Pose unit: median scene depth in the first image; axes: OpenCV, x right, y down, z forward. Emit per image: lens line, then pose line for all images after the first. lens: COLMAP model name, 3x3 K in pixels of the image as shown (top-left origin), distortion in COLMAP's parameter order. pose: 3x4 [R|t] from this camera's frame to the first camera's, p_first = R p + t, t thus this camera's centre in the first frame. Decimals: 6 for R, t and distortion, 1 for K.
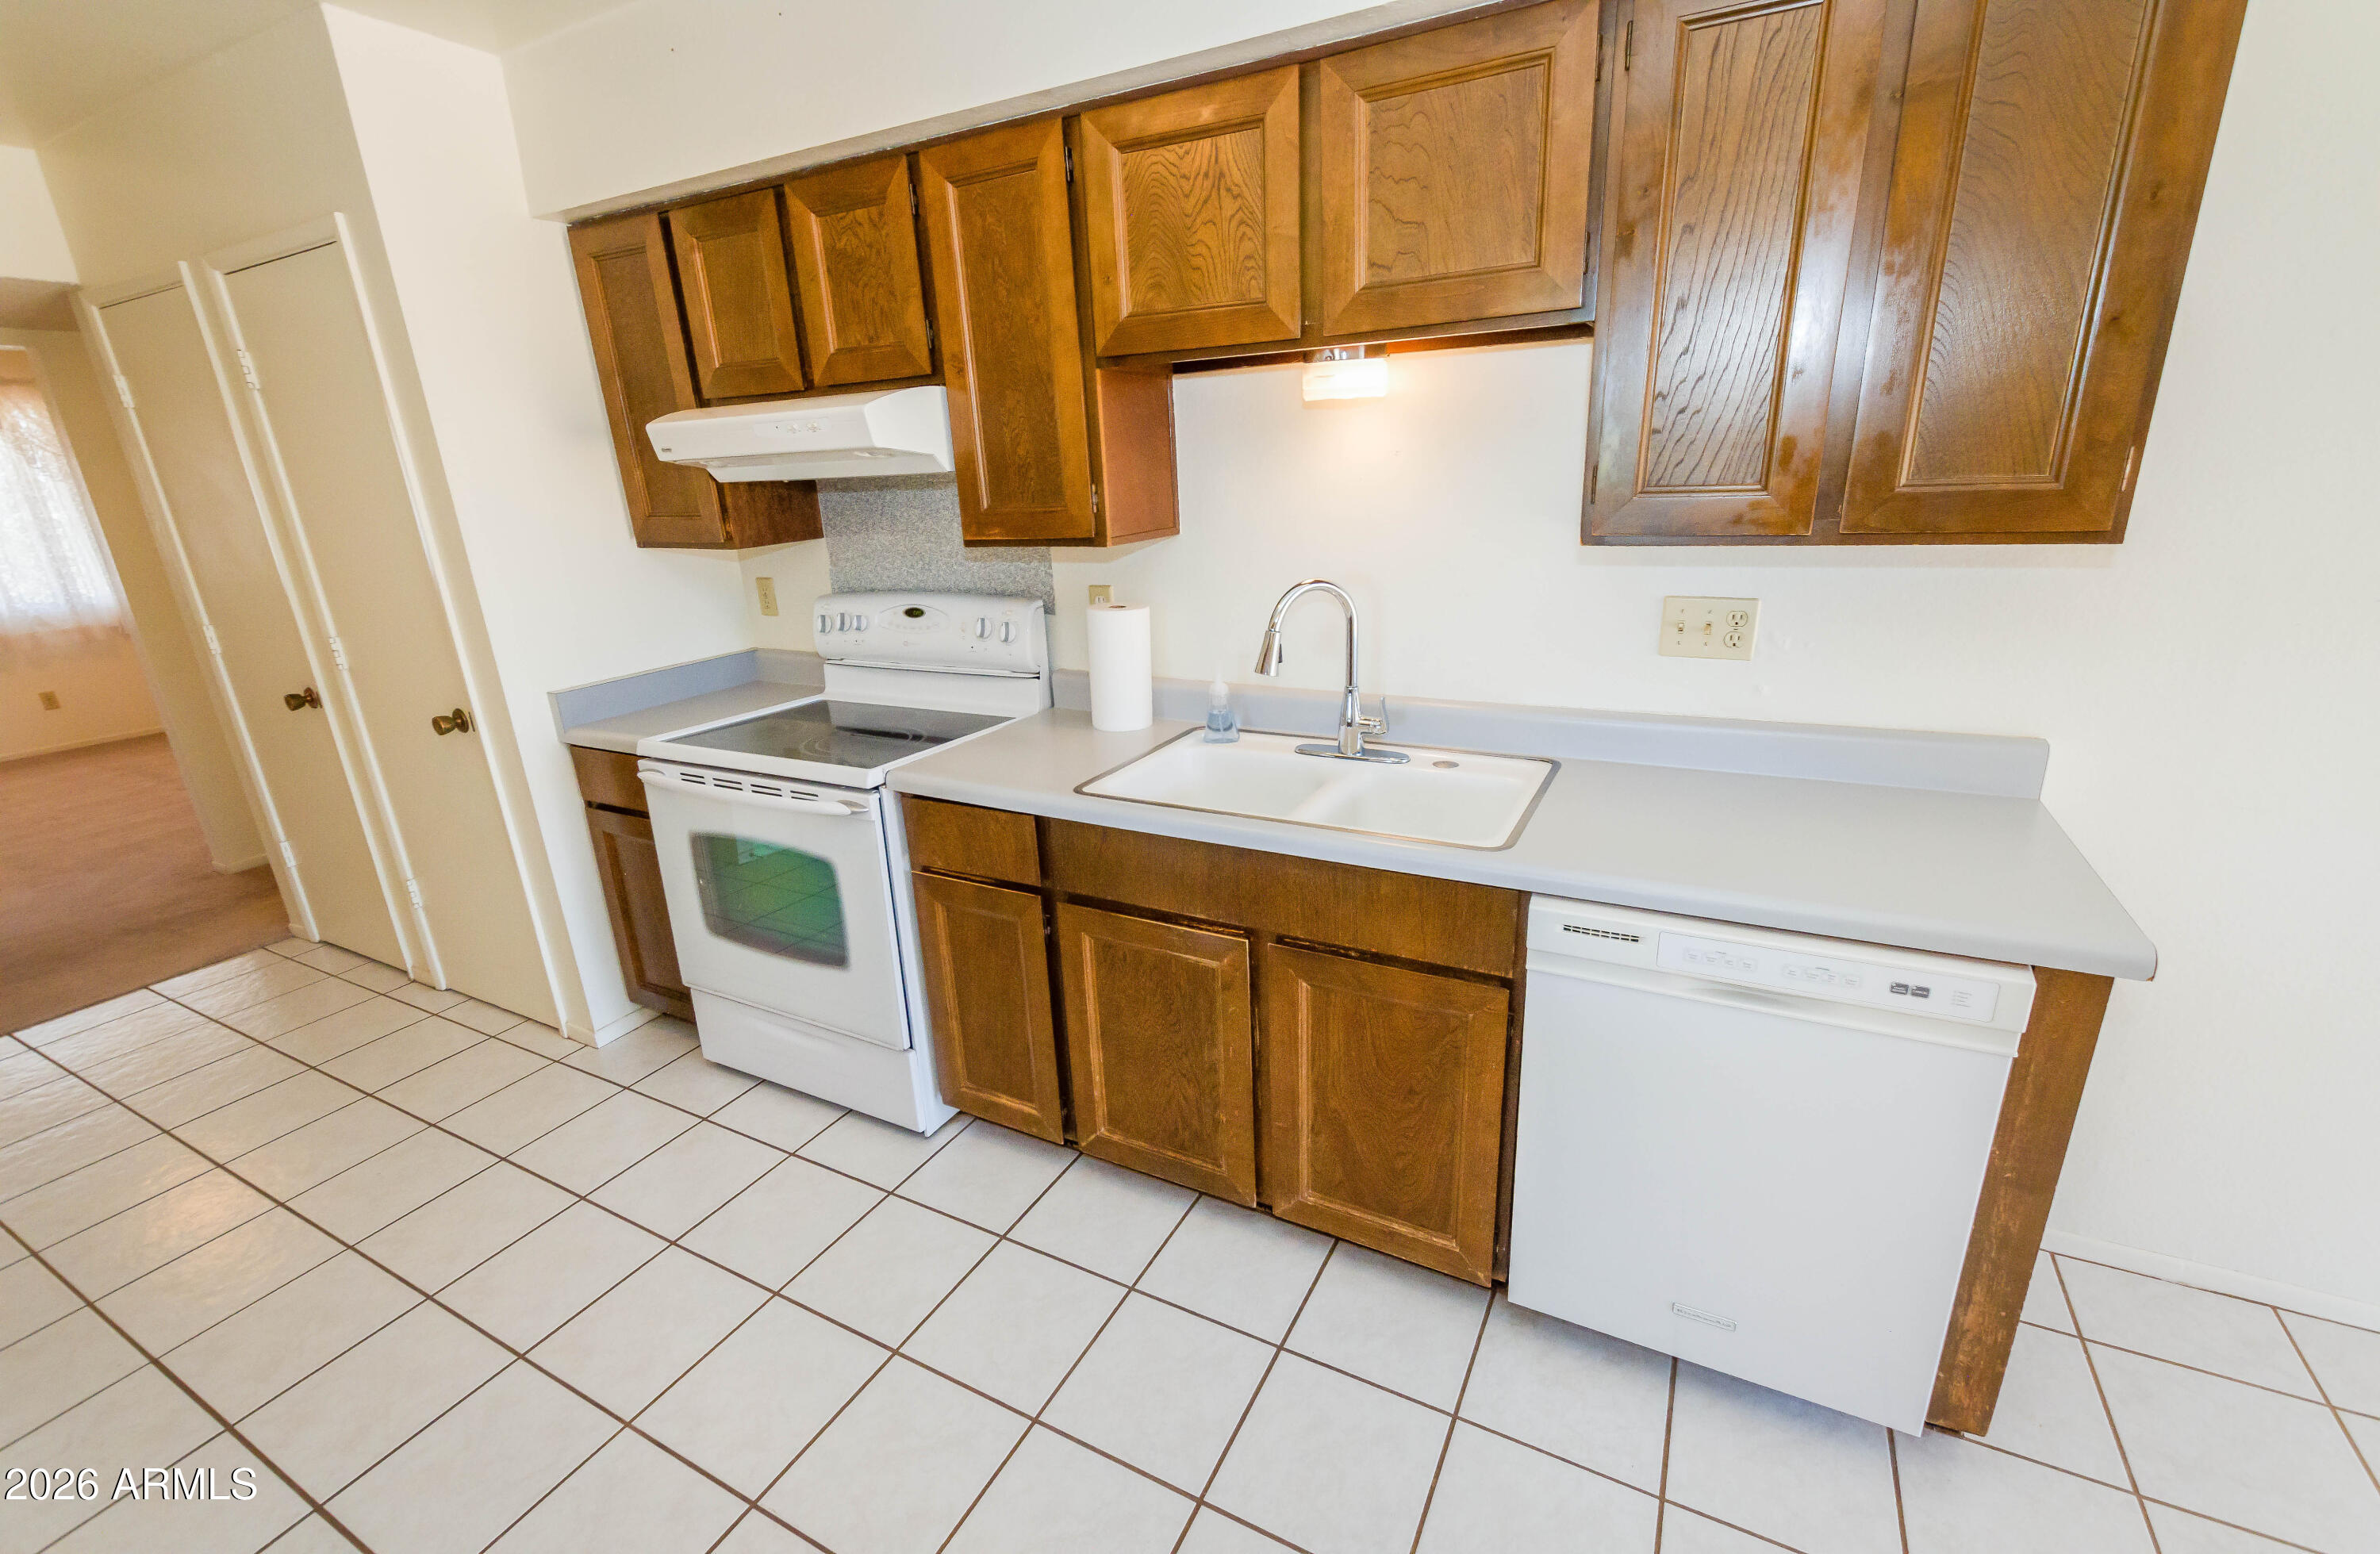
lens RADIAL K [[1009.1, 0, 1193.3], [0, 1009.1, 785.3], [0, 0, 1]] dist [0.001300, 0.000158]
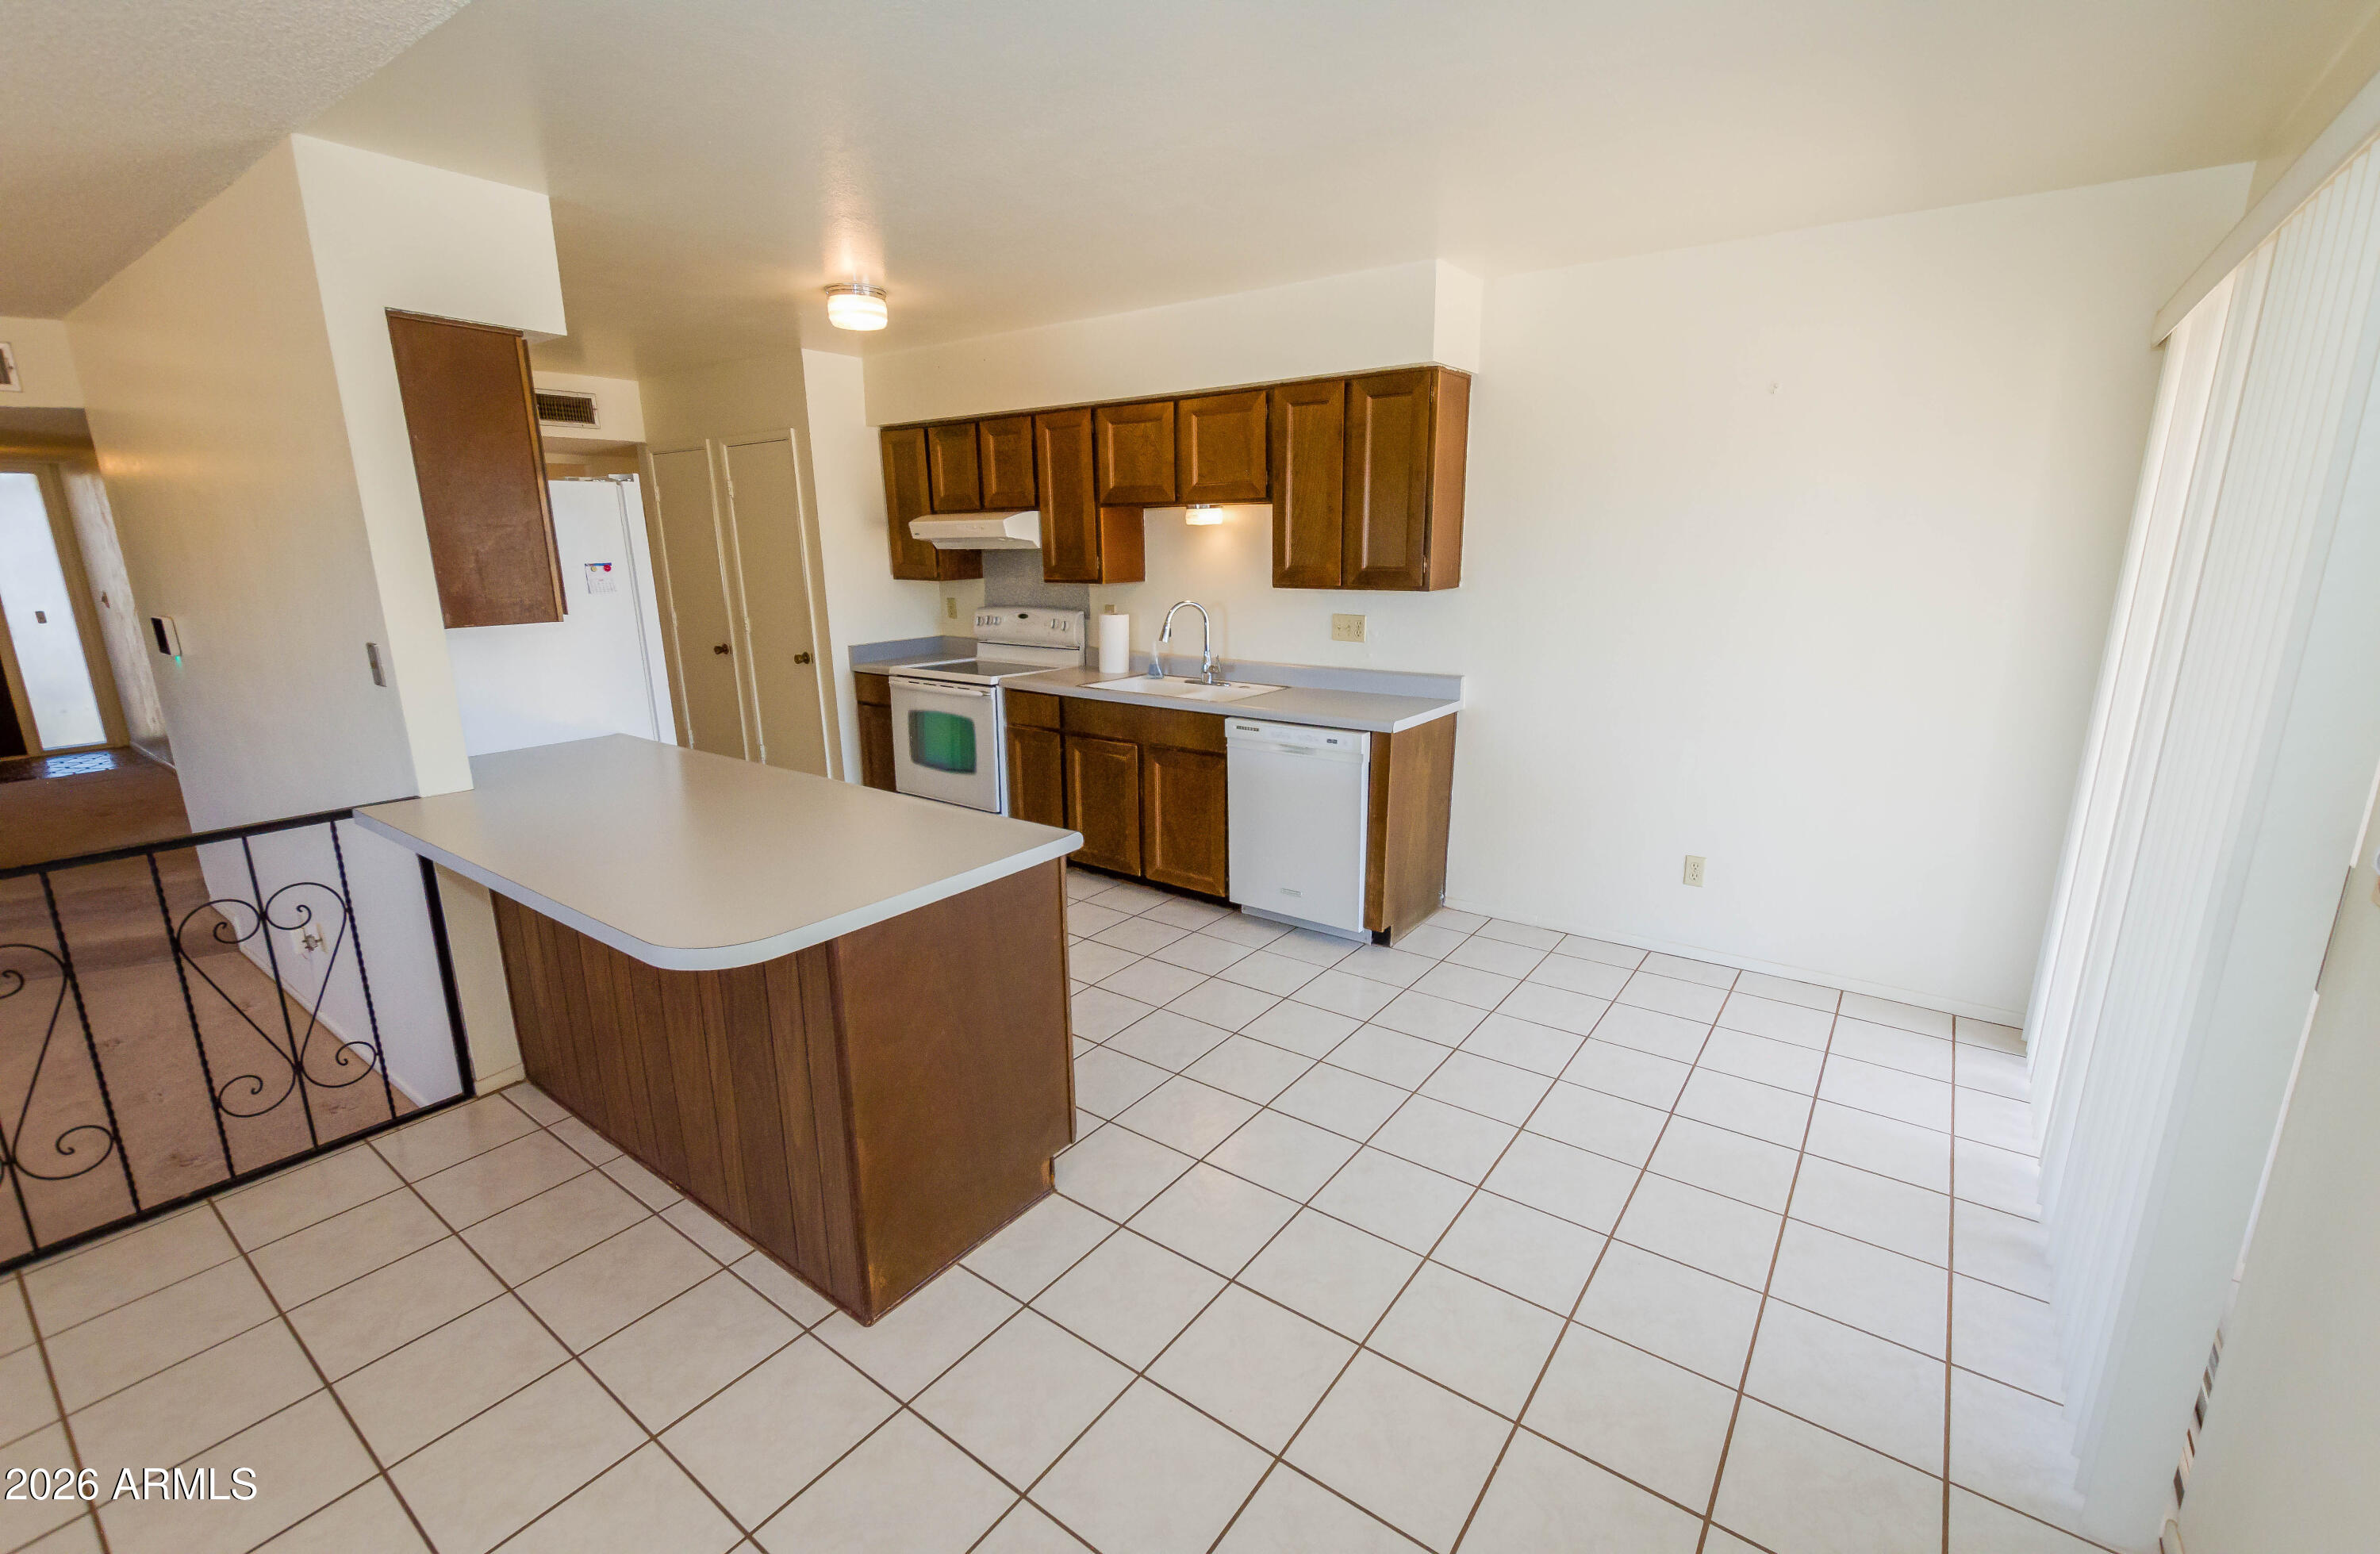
lens RADIAL K [[1009.1, 0, 1193.3], [0, 1009.1, 785.3], [0, 0, 1]] dist [0.001300, 0.000158]
pose [[0.988448, 0.067475, -0.135708, 0.431997], [-0.076360, 0.995191, -0.061357, 0.319677], [0.130916, 0.071011, 0.988847, -1.120744]]
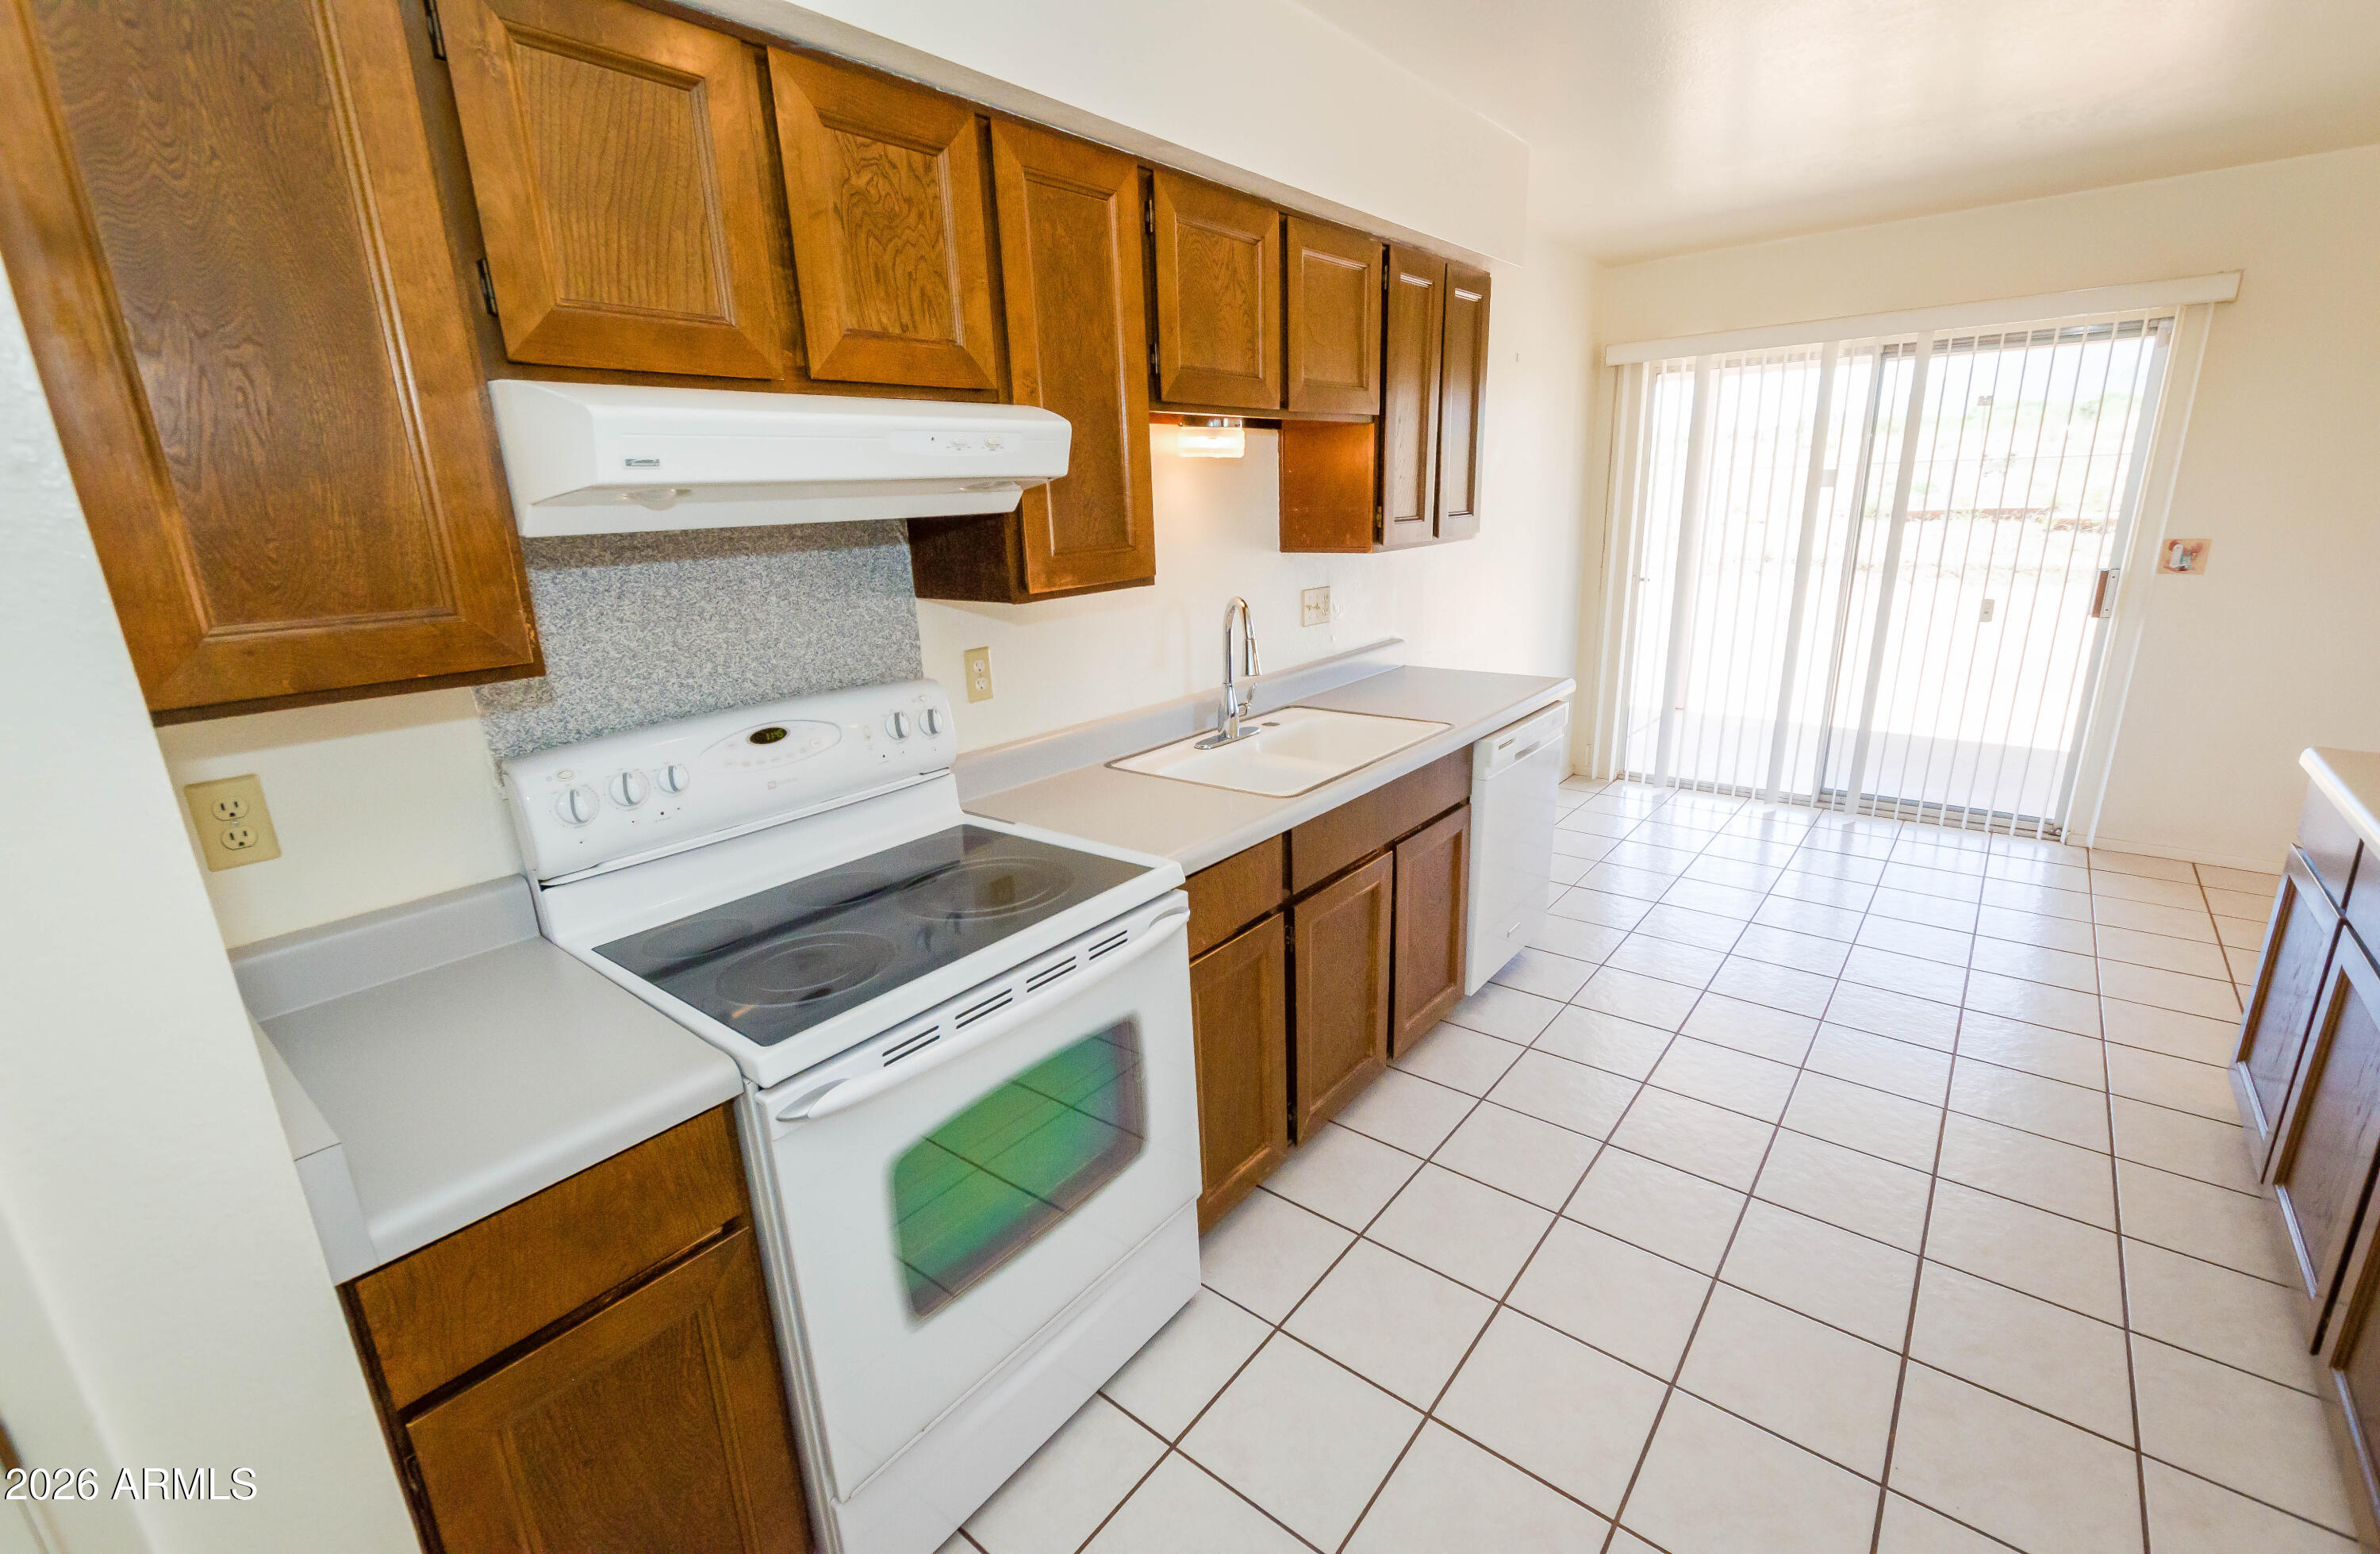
lens RADIAL K [[992.6, 0, 1190.0], [0, 992.6, 777.0], [0, 0, 1]] dist [-0.000889, -0.000083]
pose [[0.200310, -0.236720, 0.950705, -1.026452], [0.329524, 0.930117, 0.162164, -0.197737], [-0.922654, 0.280797, 0.264317, 0.728004]]
